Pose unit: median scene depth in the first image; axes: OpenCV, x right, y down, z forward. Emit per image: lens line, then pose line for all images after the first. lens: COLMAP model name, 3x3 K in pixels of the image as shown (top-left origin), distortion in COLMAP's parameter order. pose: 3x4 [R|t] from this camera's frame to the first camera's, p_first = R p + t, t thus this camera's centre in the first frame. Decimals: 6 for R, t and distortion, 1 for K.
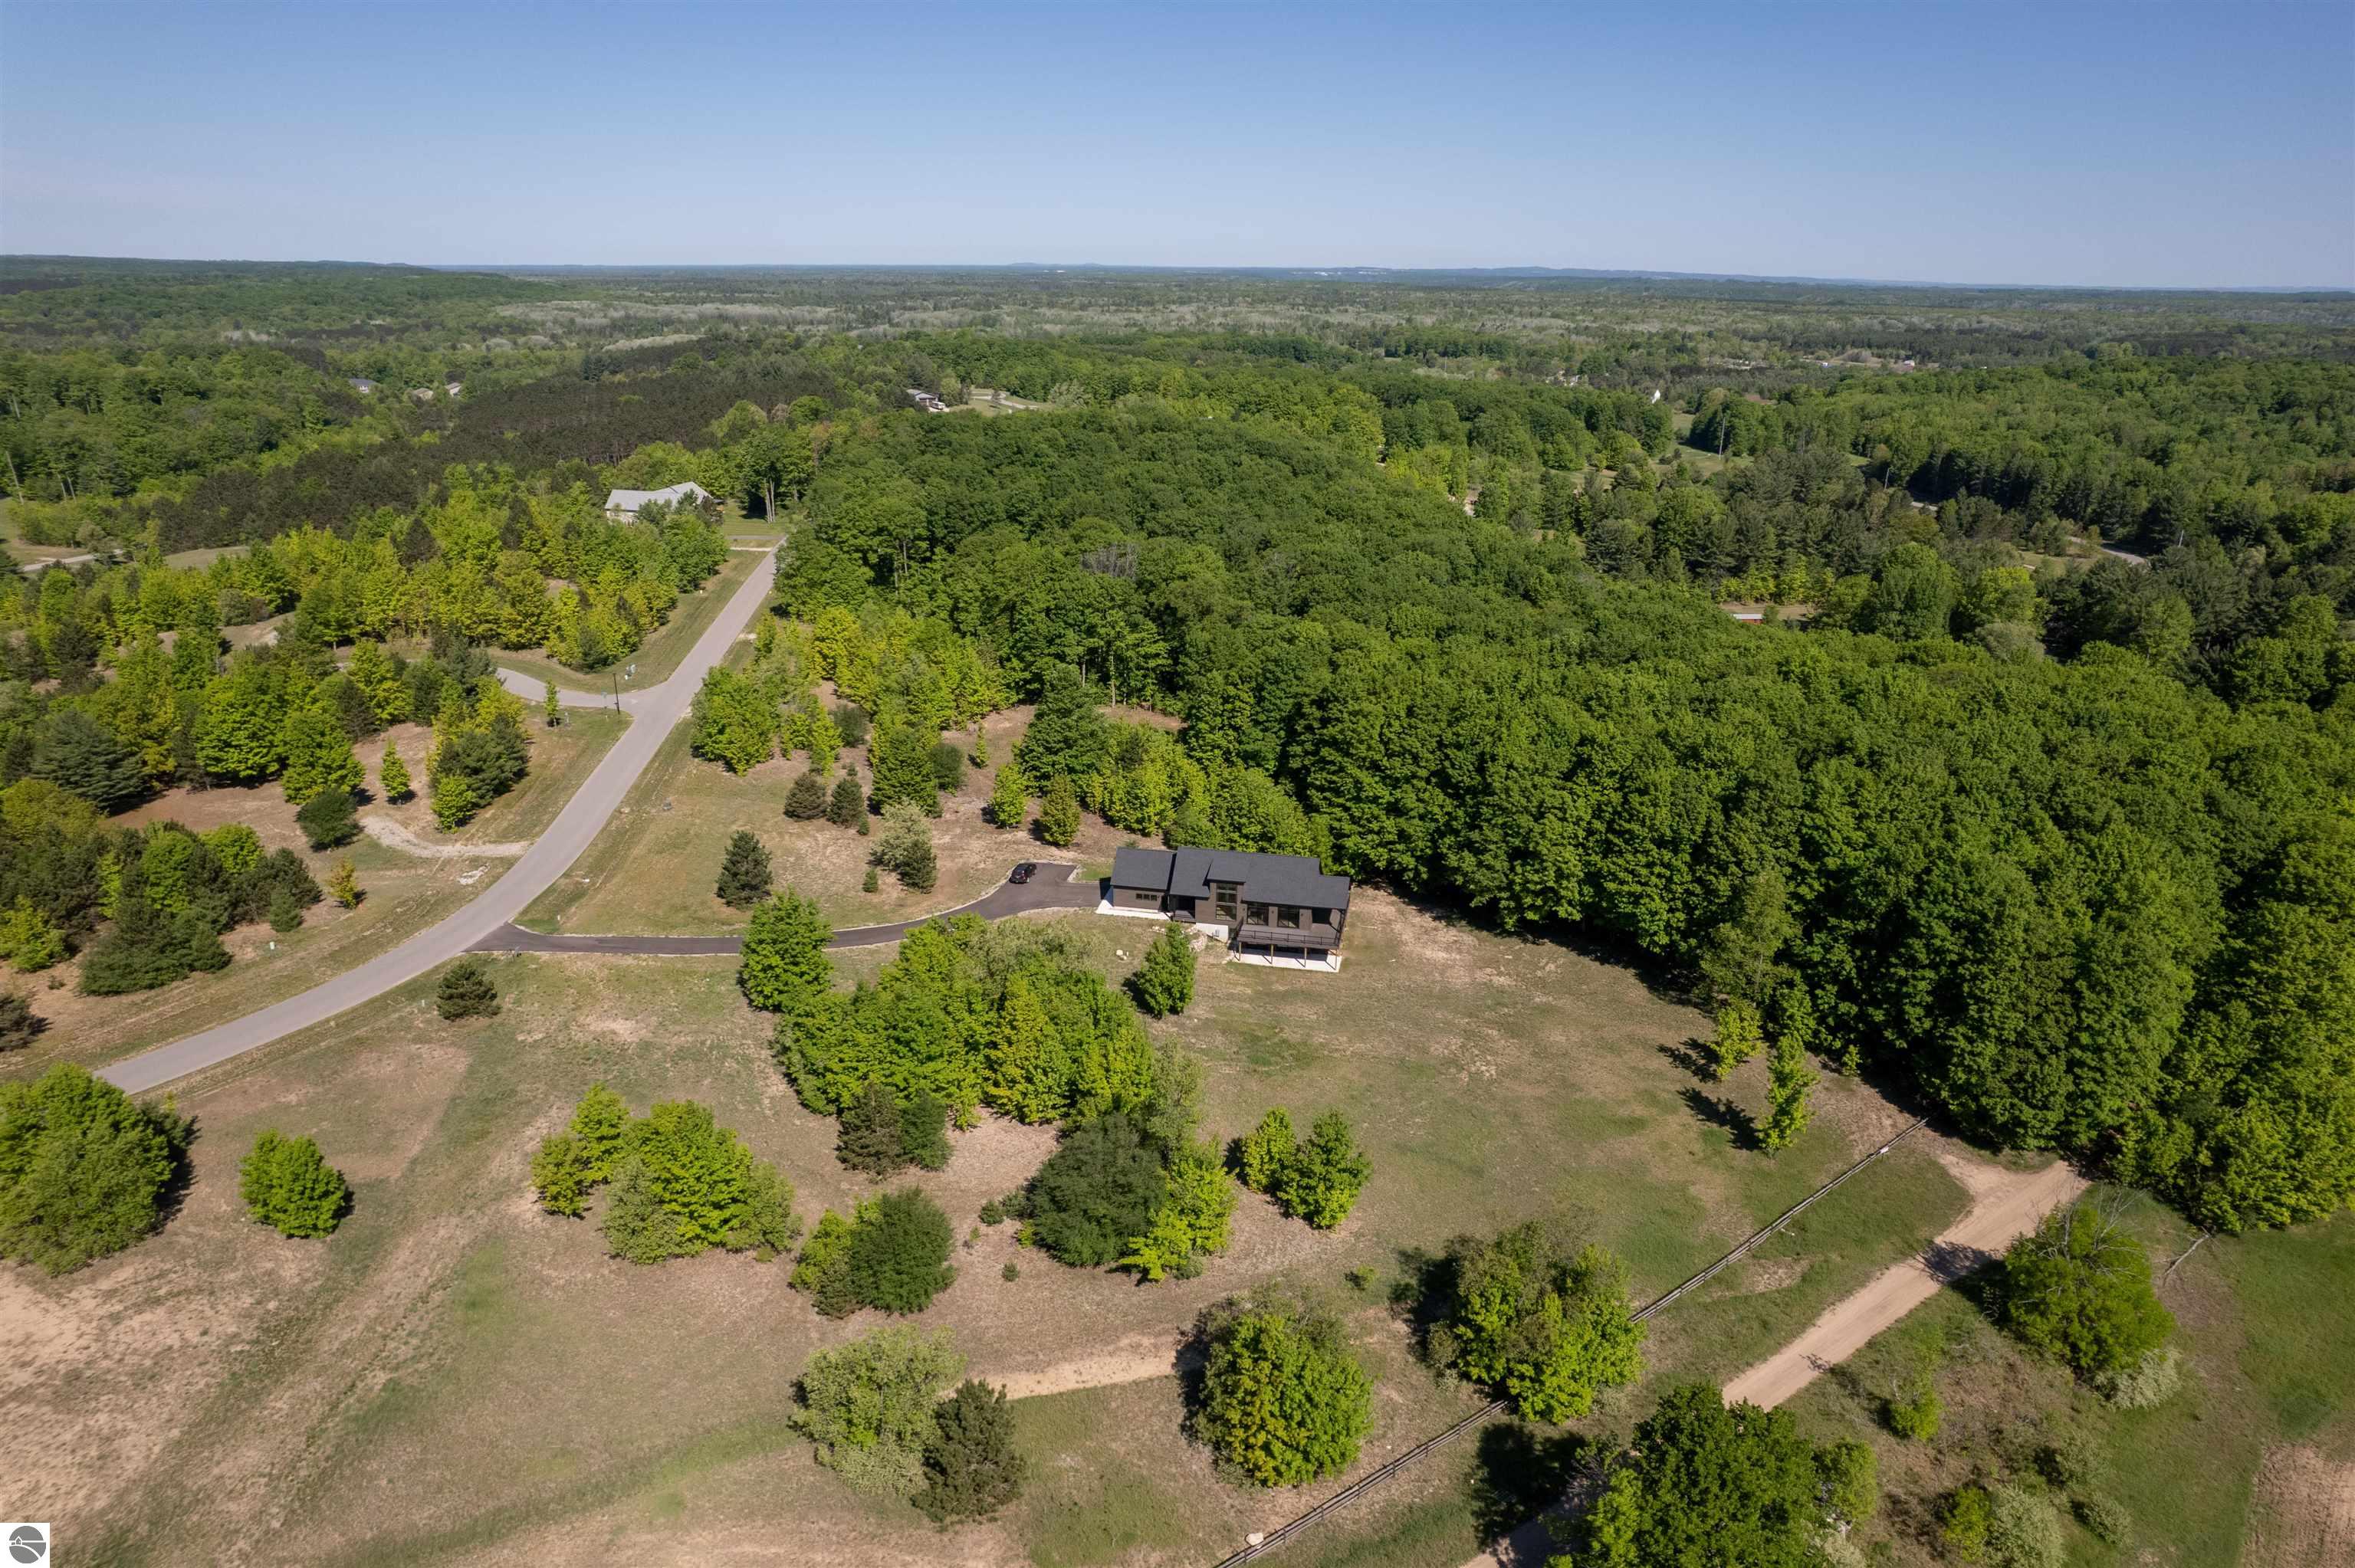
lens RADIAL K [[1504.2, 0, 1177.5], [0, 1504.2, 784.0], [0, 0, 1]] dist [-0.082413, 0.096174]
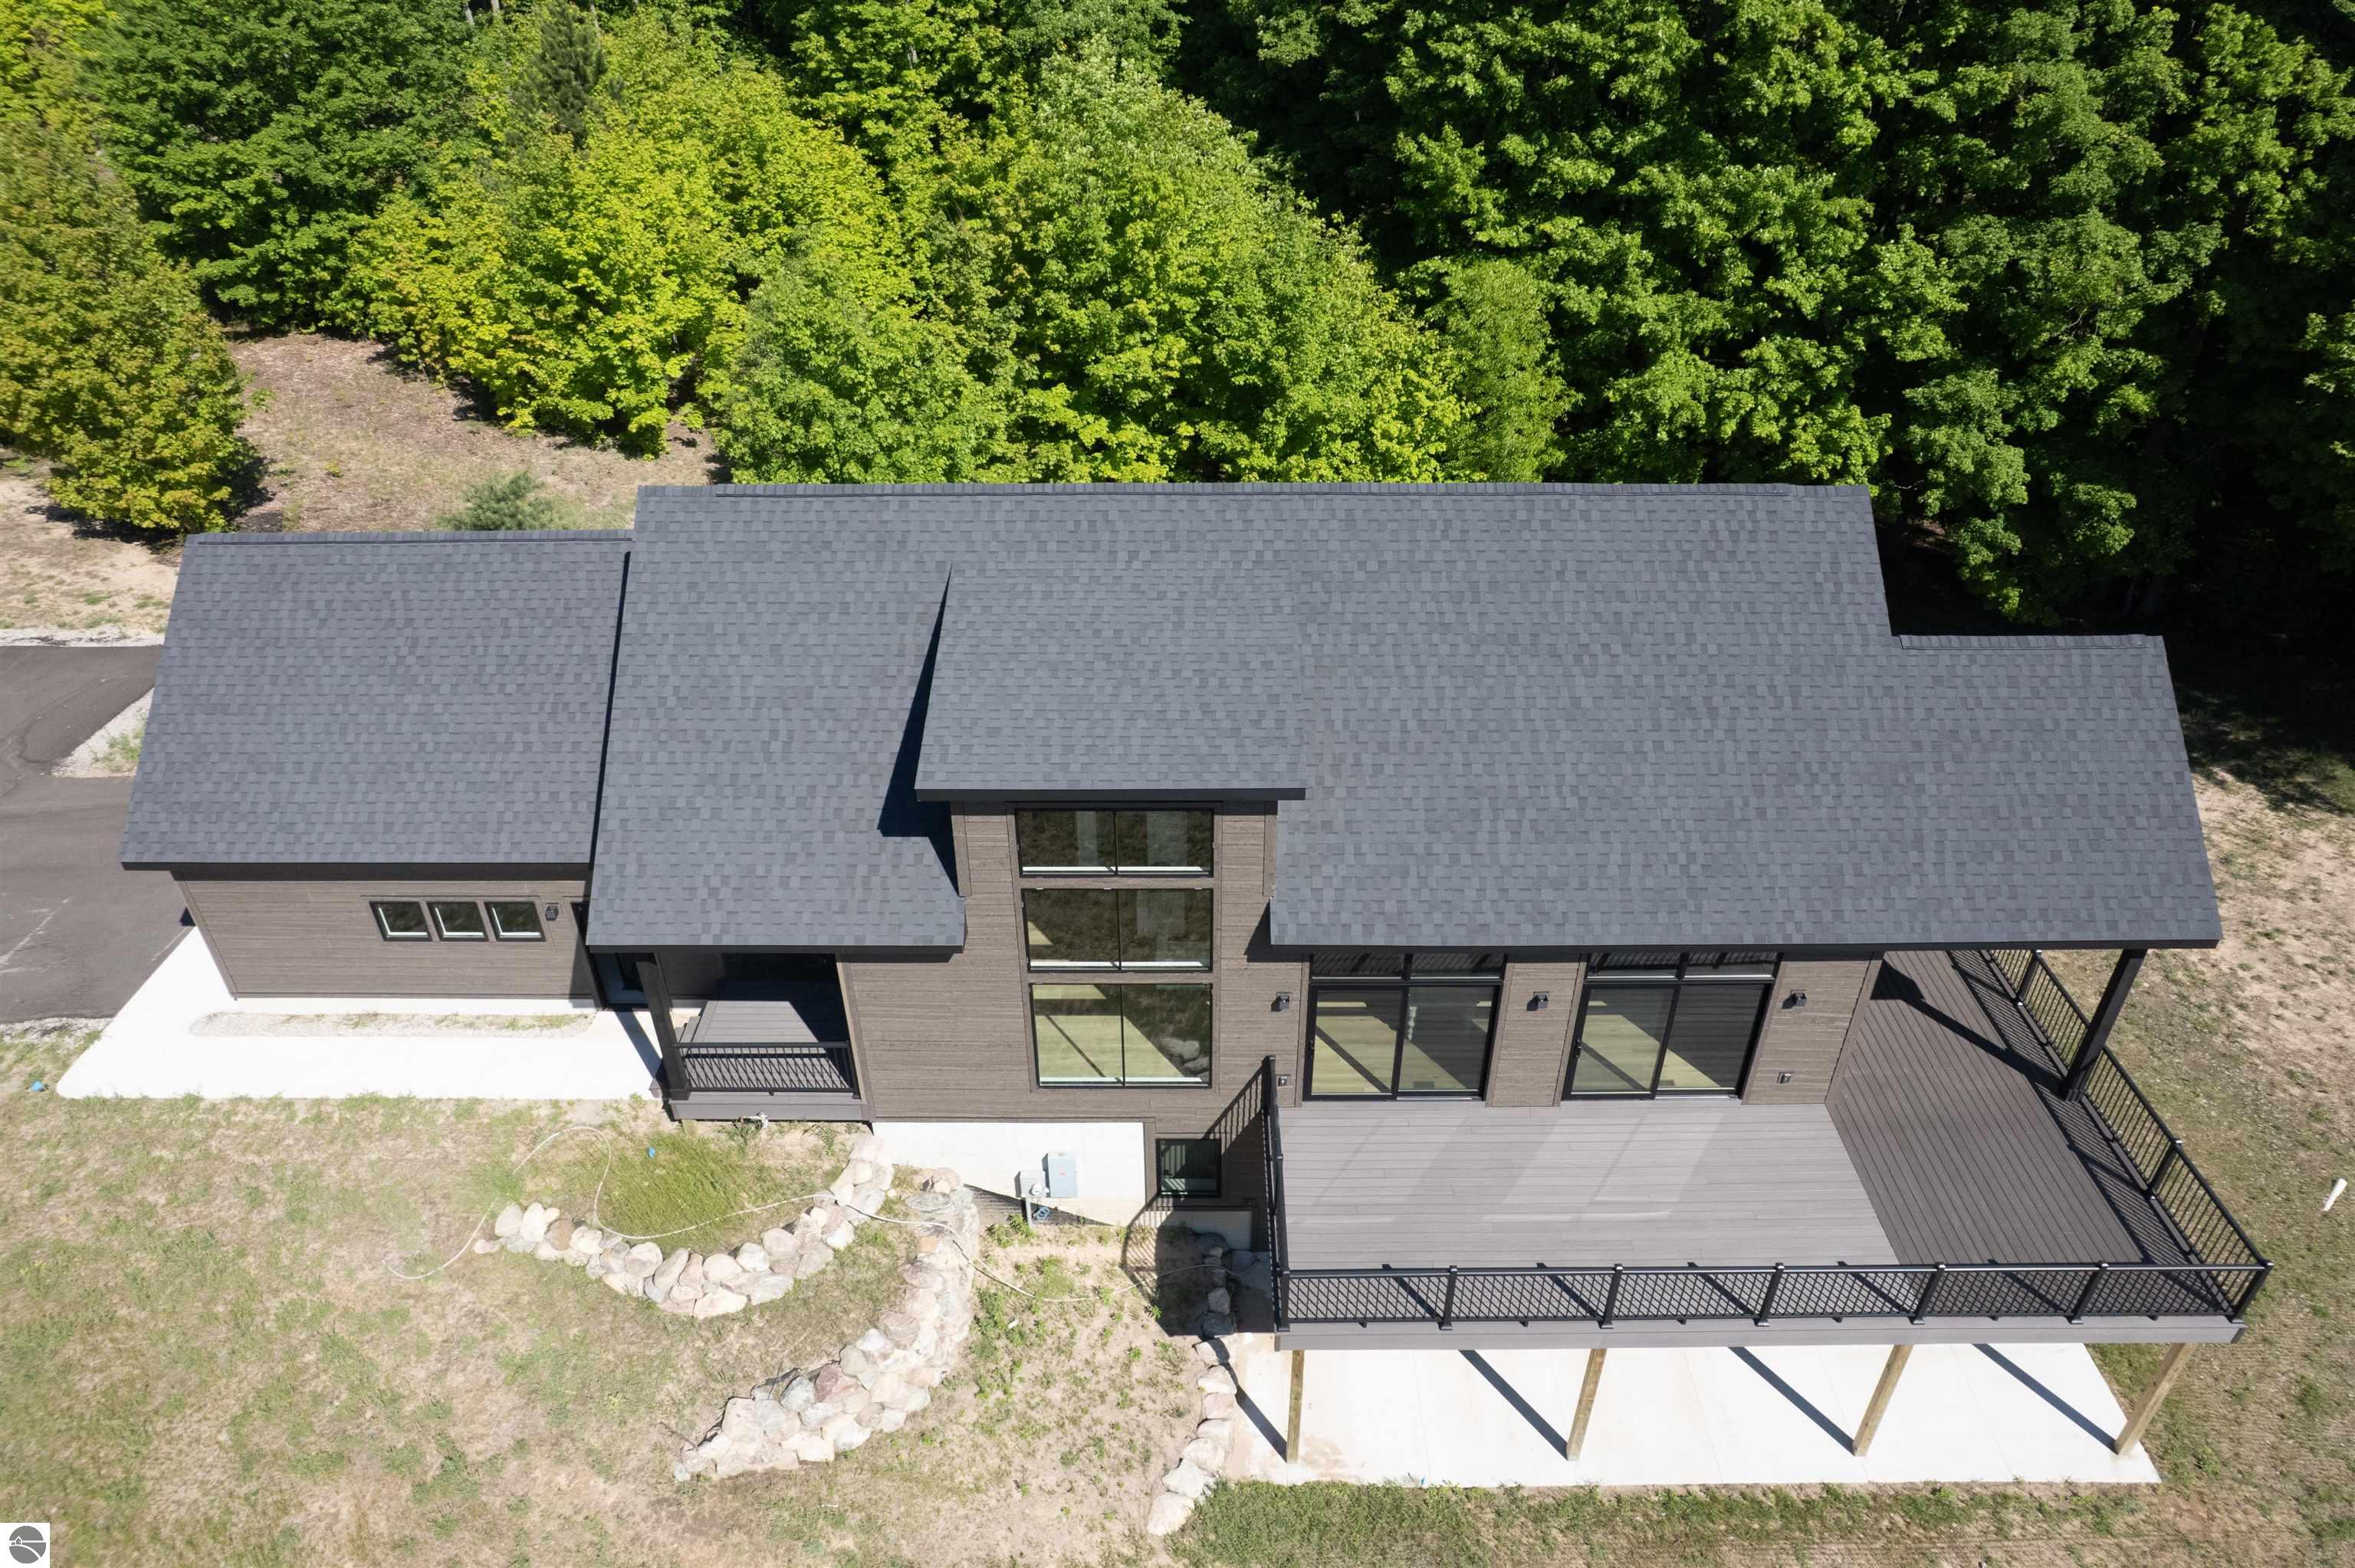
lens RADIAL K [[1504.2, 0, 1177.5], [0, 1504.2, 784.0], [0, 0, 1]] dist [-0.082413, 0.096174]
pose [[0.981662, -0.117530, 0.150091, 0.021106], [0.076934, 0.964619, 0.252173, 0.037050], [-0.174418, -0.236001, 0.955972, 0.864164]]
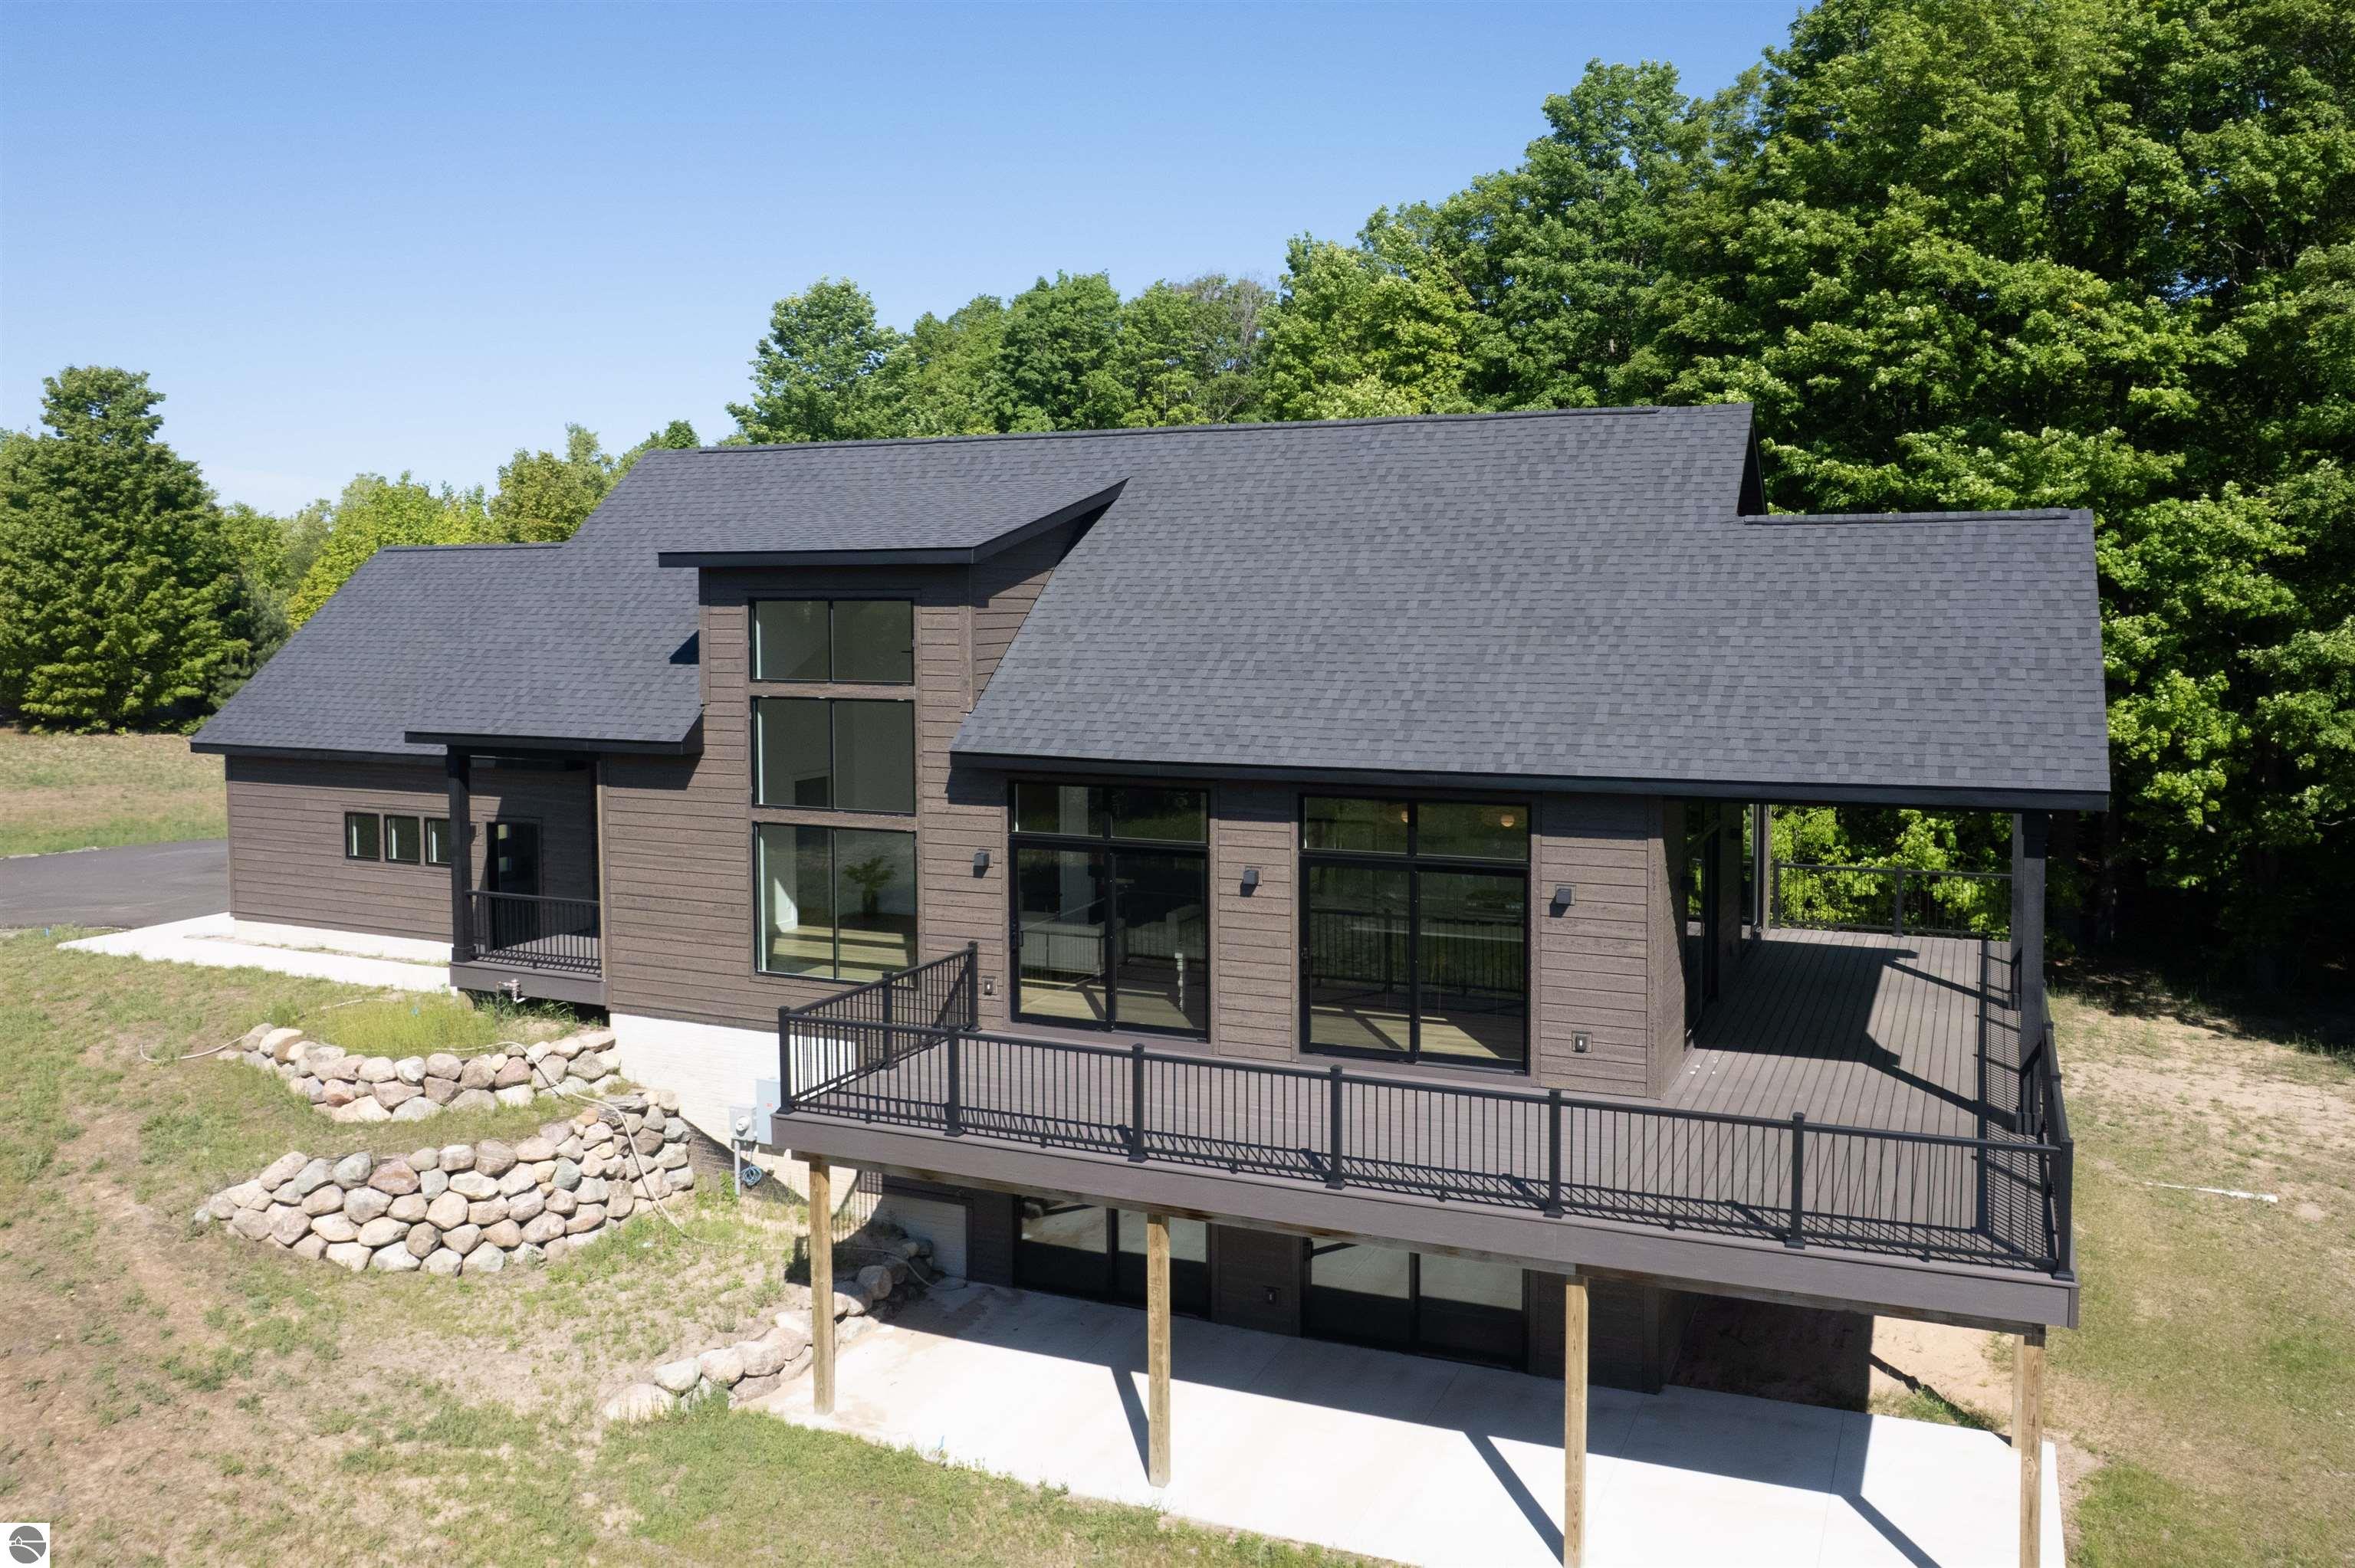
lens RADIAL K [[1740.2, 0, 1260.0], [0, 1740.2, 690.9], [0, 0, 1]] dist [-0.026833, 0.002103]
pose [[0.980684, -0.002705, -0.195579, 0.082079], [-0.052491, 0.959586, -0.276475, 0.099462], [0.188423, 0.281401, 0.940909, 0.858232]]
